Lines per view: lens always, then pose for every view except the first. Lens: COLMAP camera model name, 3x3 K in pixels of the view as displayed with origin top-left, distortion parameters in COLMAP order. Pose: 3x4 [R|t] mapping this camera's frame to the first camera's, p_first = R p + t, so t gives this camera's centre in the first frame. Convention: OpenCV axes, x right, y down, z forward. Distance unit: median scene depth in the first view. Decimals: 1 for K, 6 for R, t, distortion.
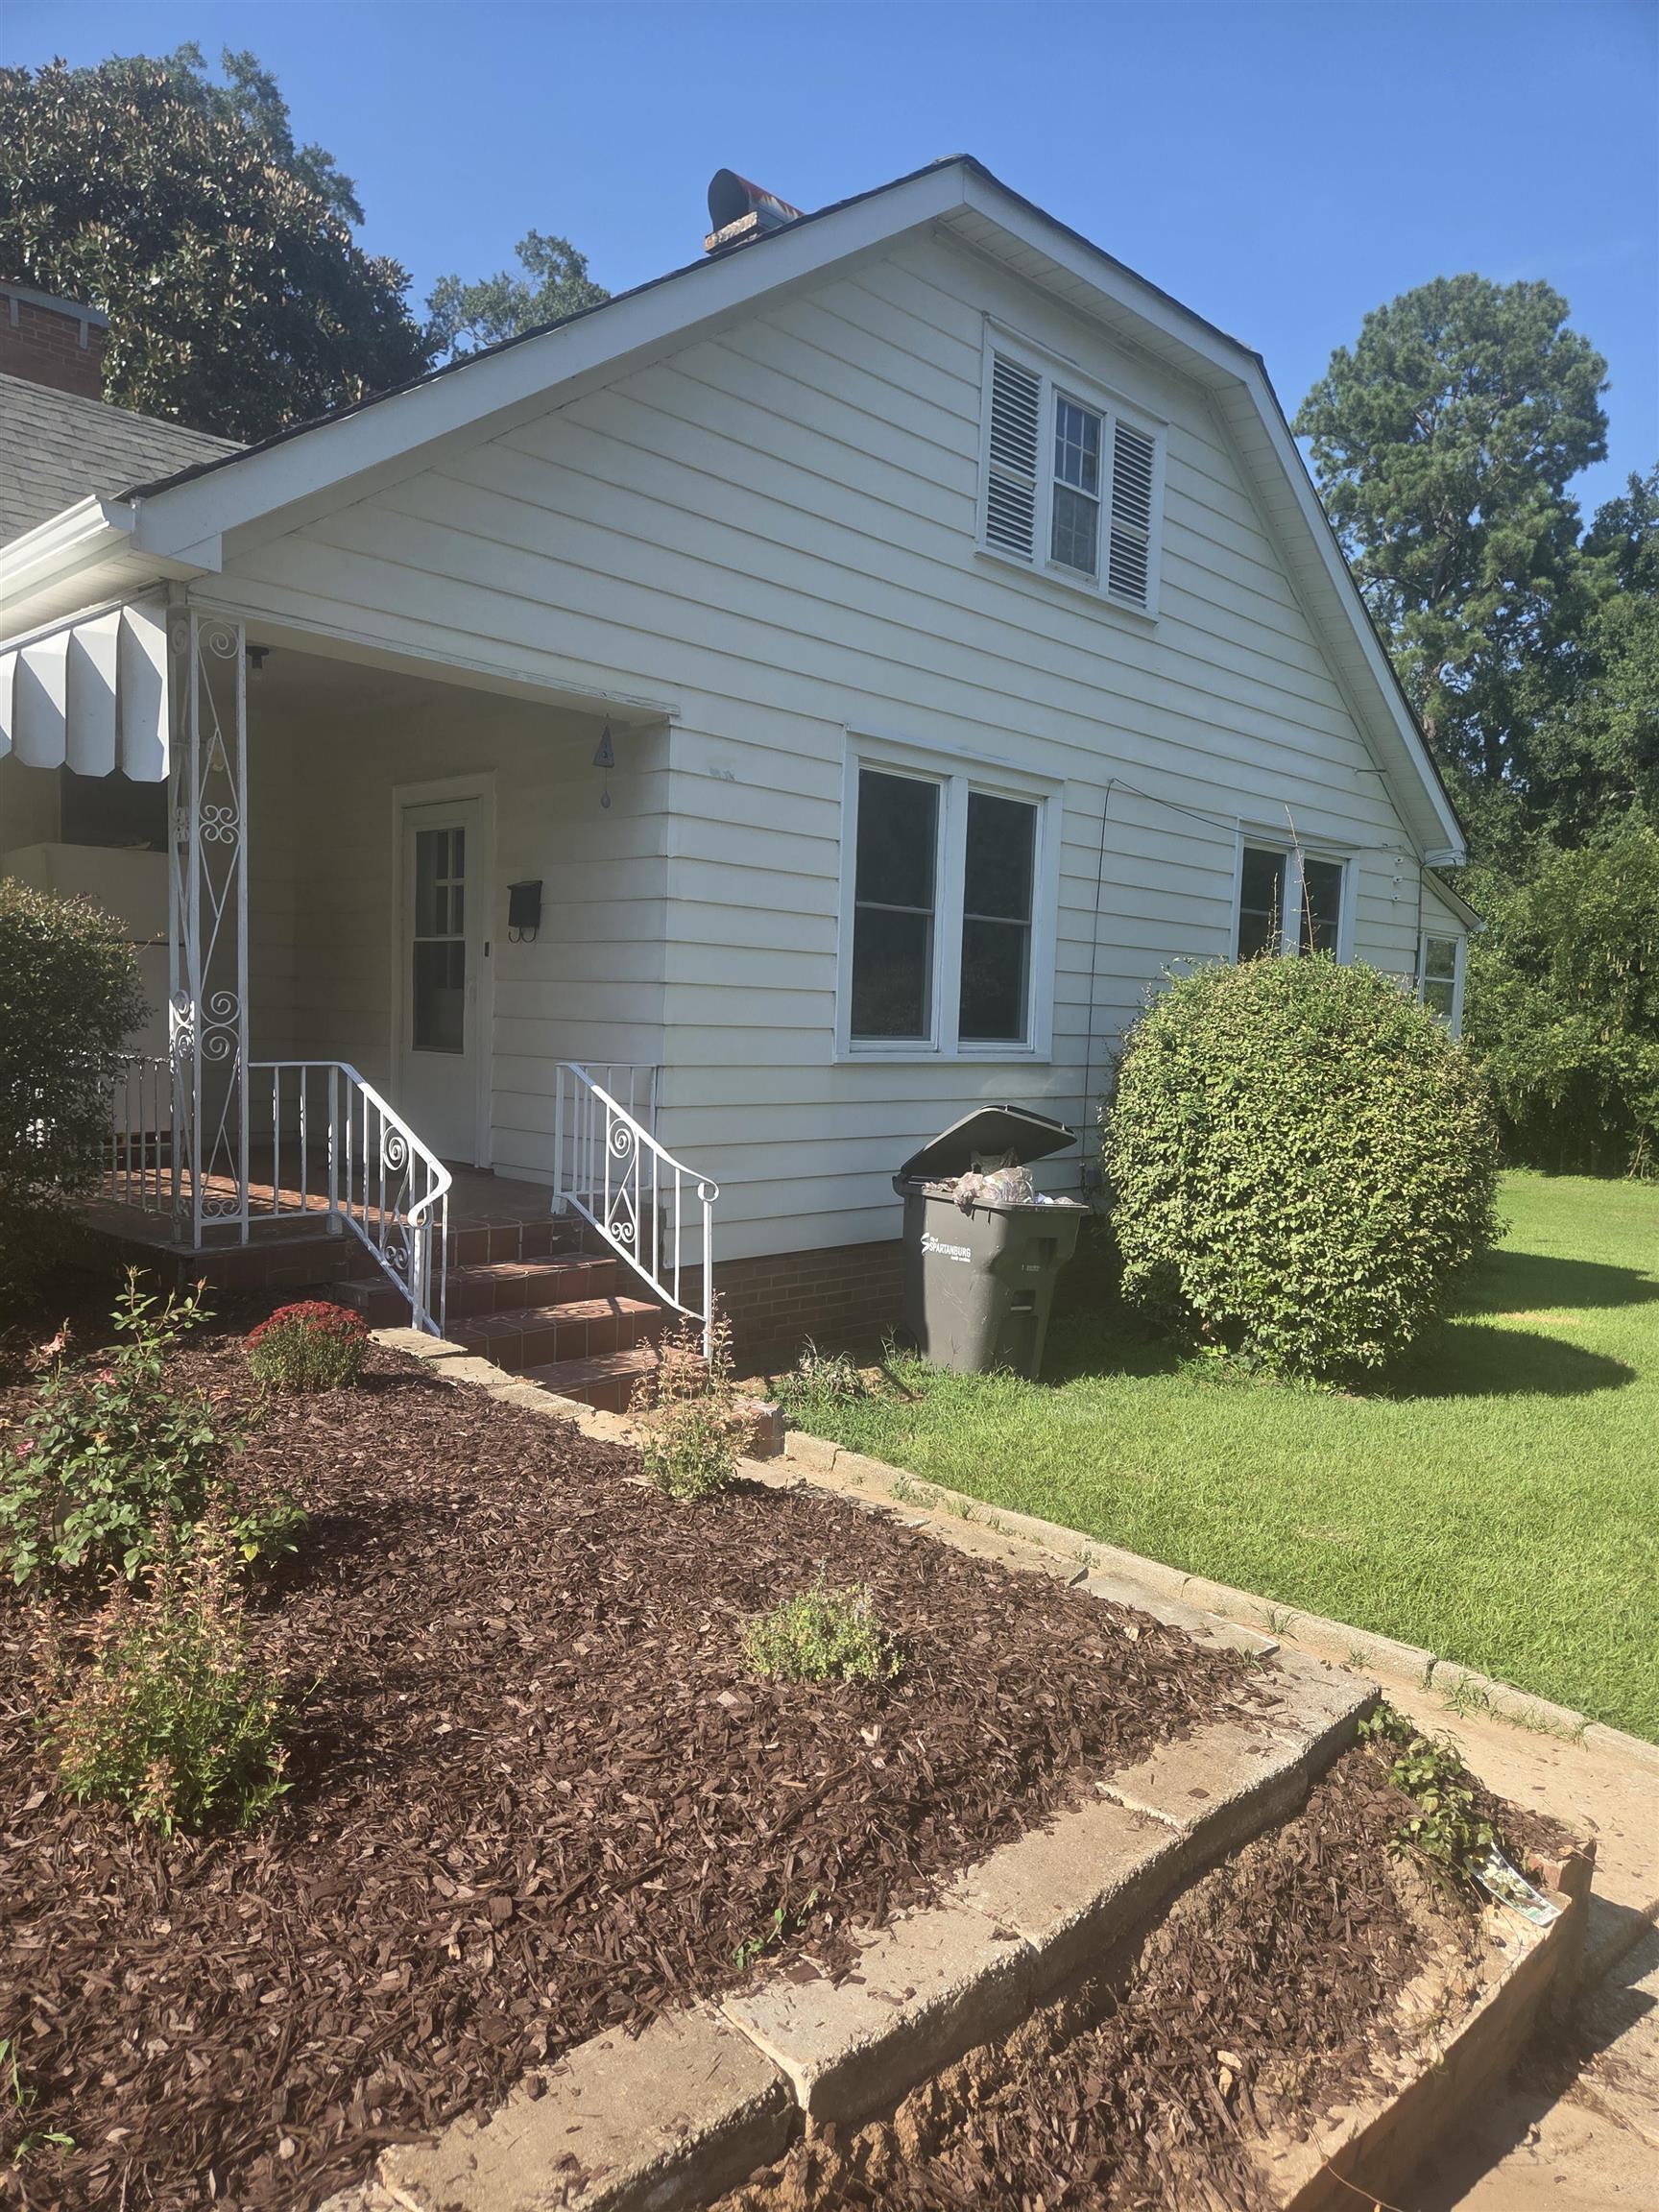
lens RADIAL K [[1504.3, 0, 814.9], [0, 1504.3, 1124.3], [0, 0, 1]] dist [0.068557, -0.059066]
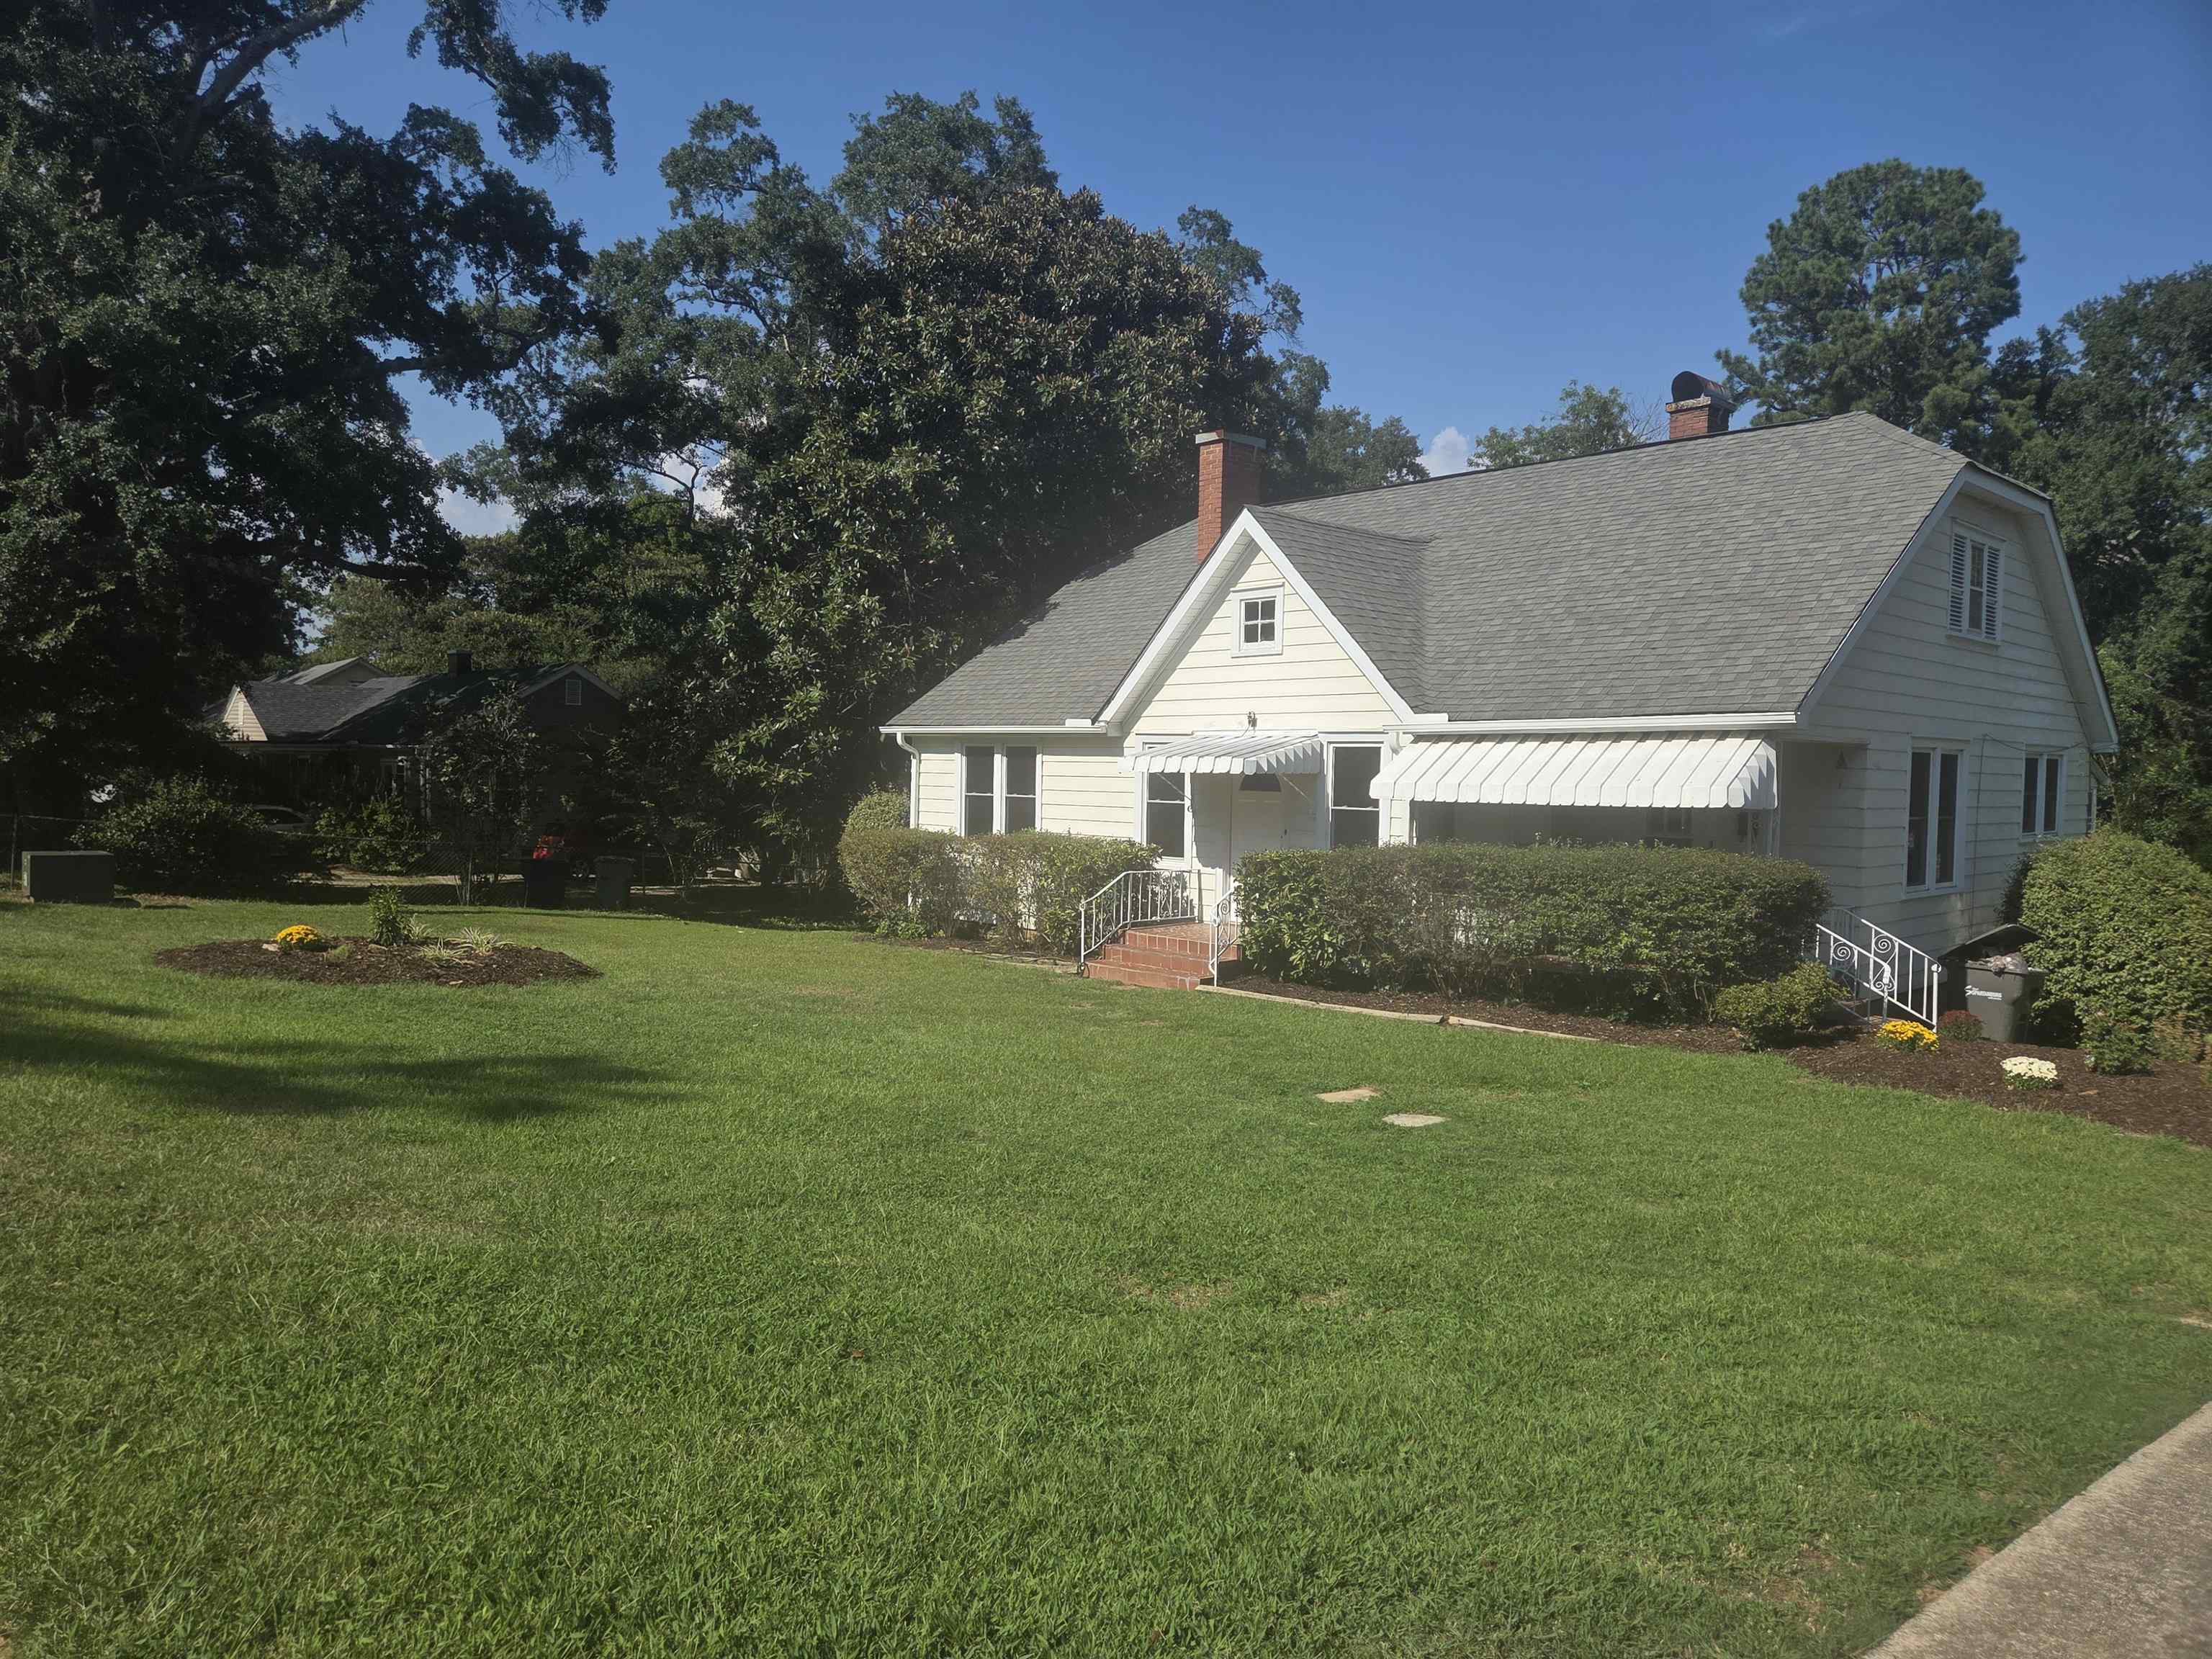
lens RADIAL K [[1504.1, 0, 1084.4], [0, 1504.1, 841.7], [0, 0, 1]] dist [0.054359, -0.030025]
pose [[0.999546, -0.015823, -0.025644, -0.186226], [0.015172, 0.999563, -0.025377, -0.015382], [0.026034, 0.024977, 0.999349, -0.190421]]
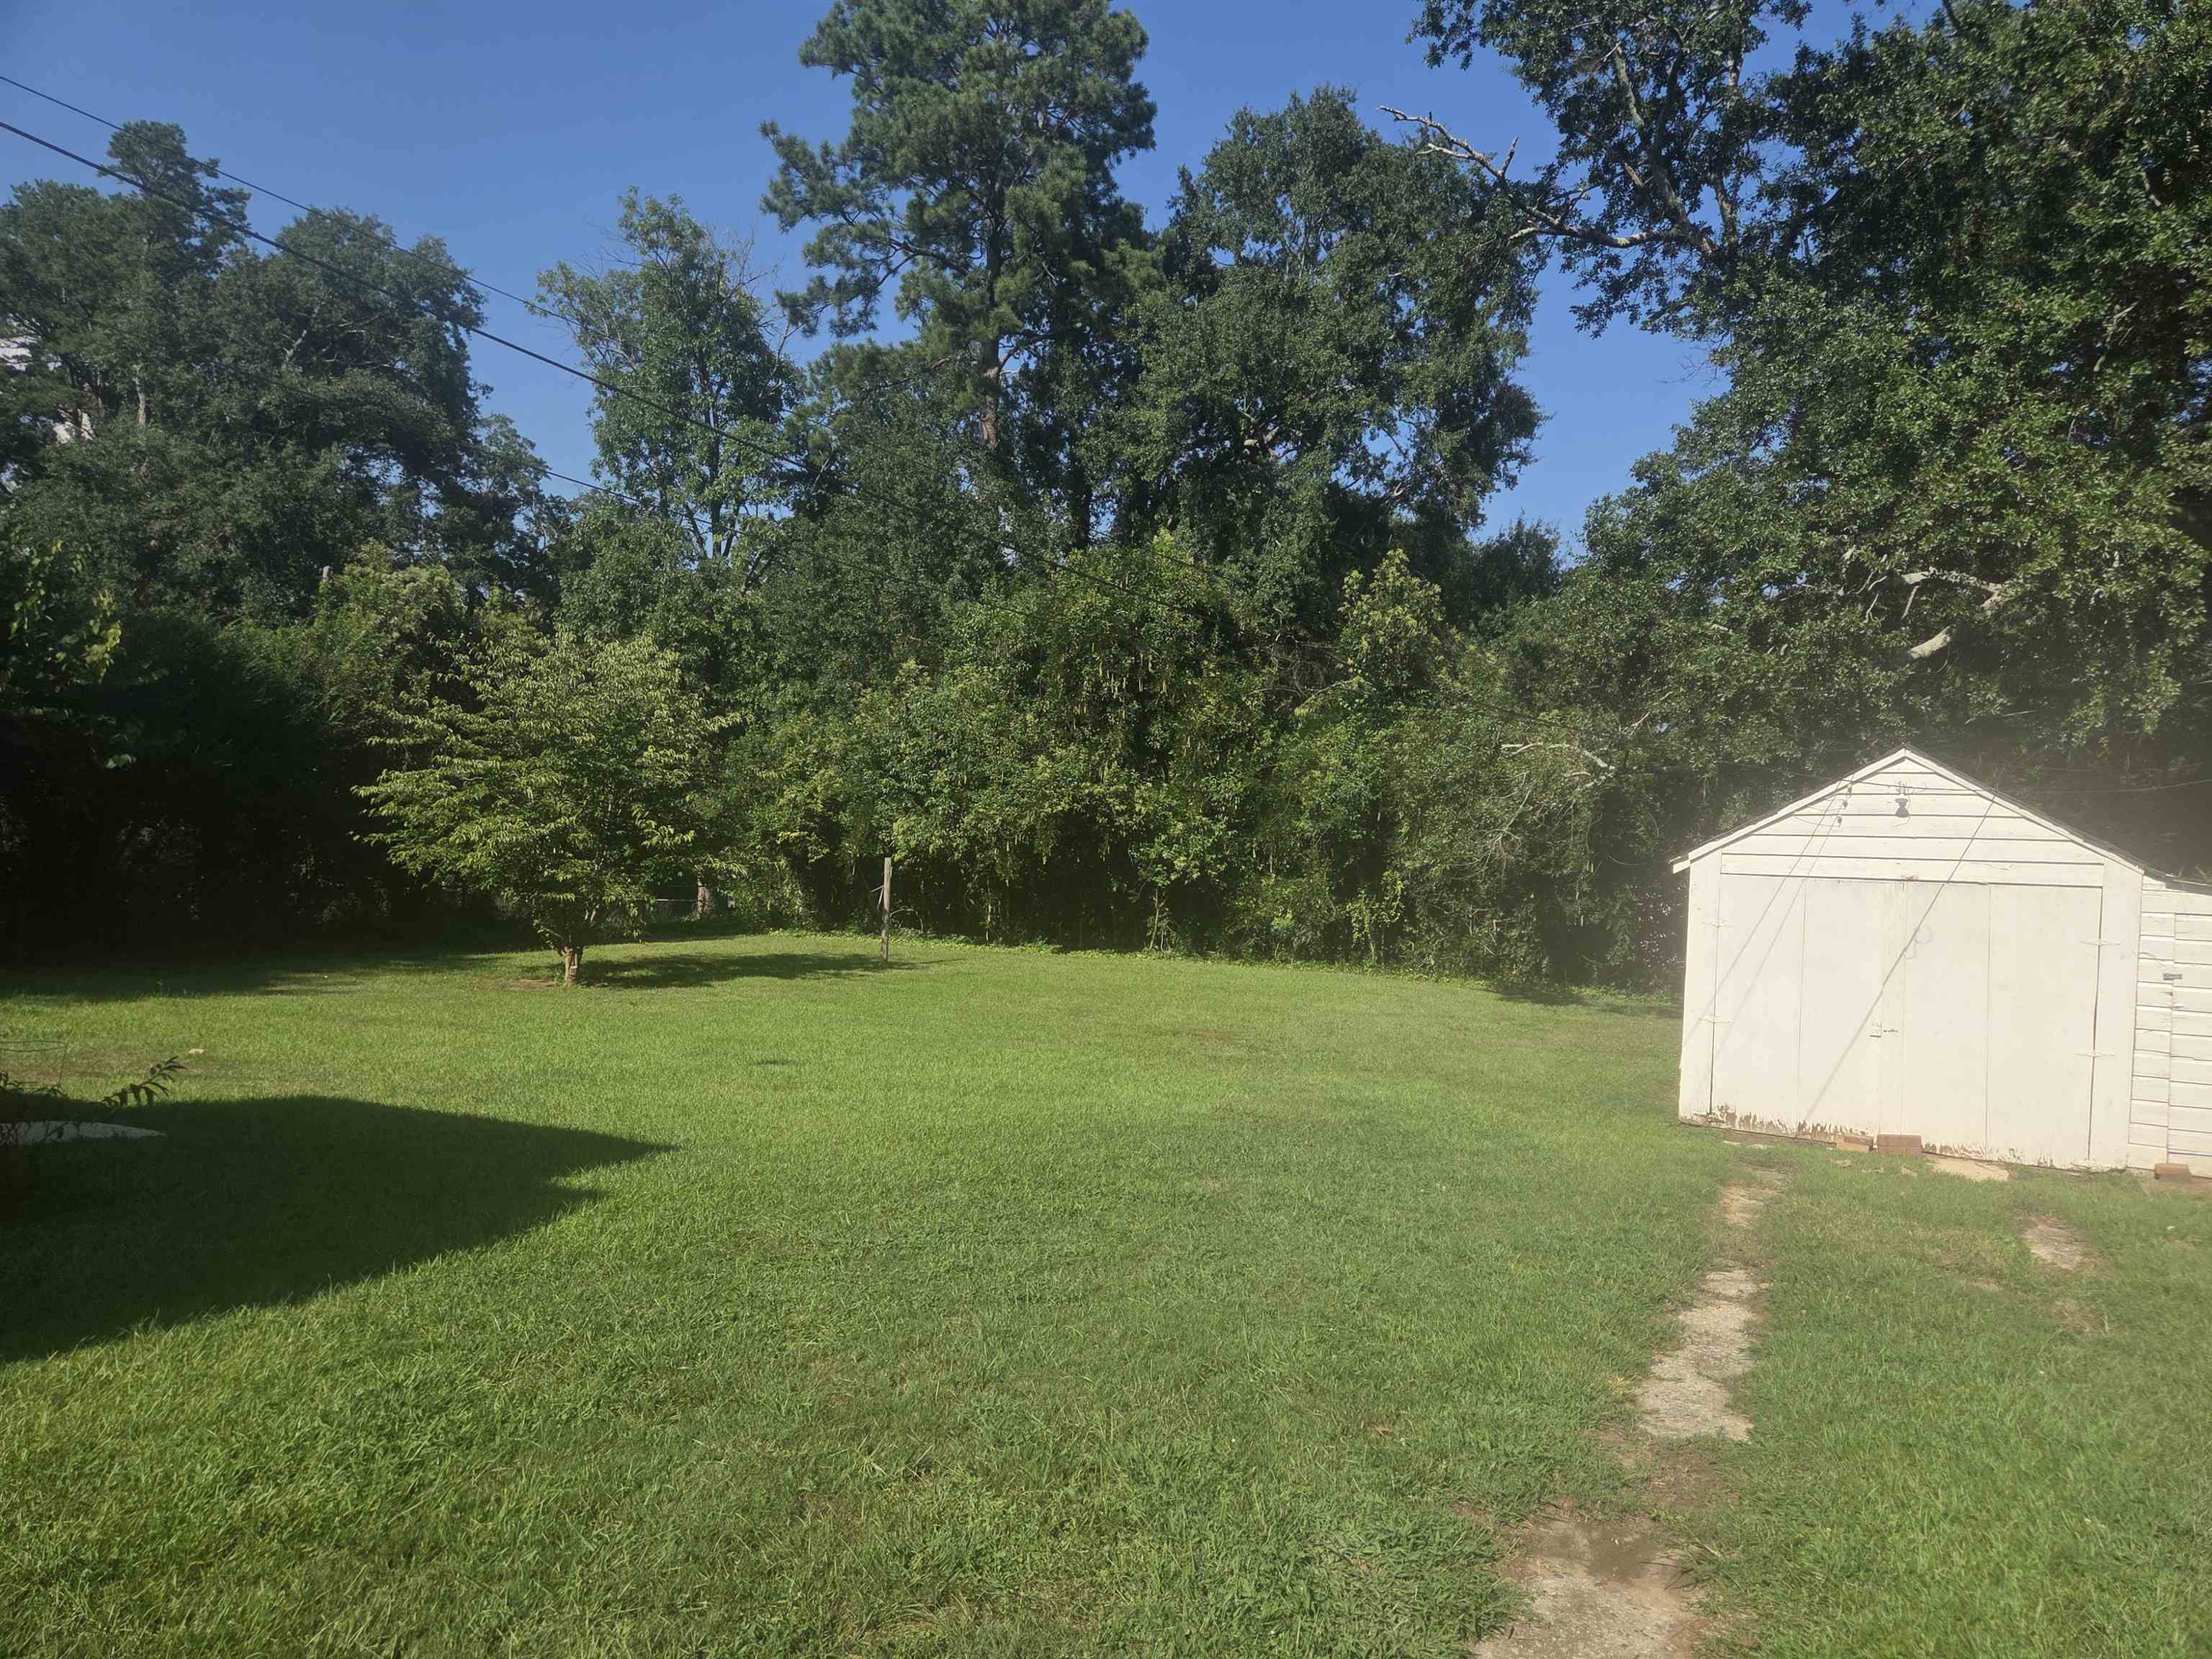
lens RADIAL K [[1504.3, 0, 1099.4], [0, 1504.3, 841.3], [0, 0, 1]] dist [0.068557, -0.059066]
pose [[0.945140, -0.009871, 0.326518, 0.209686], [0.026857, 0.998507, -0.047556, 0.012278], [-0.325561, 0.053716, 0.943994, 0.211810]]
